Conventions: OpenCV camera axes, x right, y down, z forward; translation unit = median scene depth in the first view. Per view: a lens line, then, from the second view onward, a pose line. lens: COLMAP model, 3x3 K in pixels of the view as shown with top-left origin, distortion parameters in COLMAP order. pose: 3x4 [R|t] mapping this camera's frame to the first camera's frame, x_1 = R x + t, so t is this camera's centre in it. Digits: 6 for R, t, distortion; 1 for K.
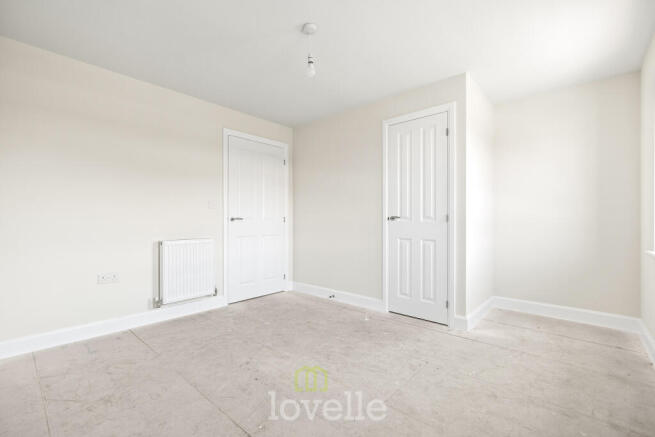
lens RADIAL K [[281.3, 0, 326.5], [0, 281.3, 219.8], [0, 0, 1]] dist [0.002905, -0.000285]
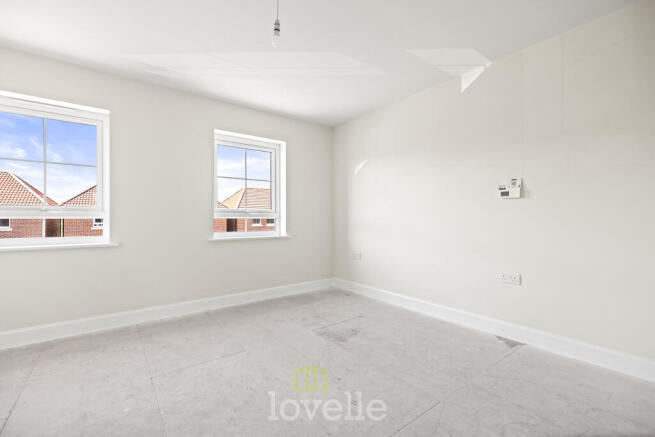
lens RADIAL K [[281.3, 0, 327.8], [0, 281.3, 220.2], [0, 0, 1]] dist [0.002905, -0.000285]
pose [[-0.984449, 0.003123, 0.175644, -0.367222], [0.002189, 0.999982, -0.005511, 0.014927], [-0.175658, -0.005041, -0.984438, 1.884252]]
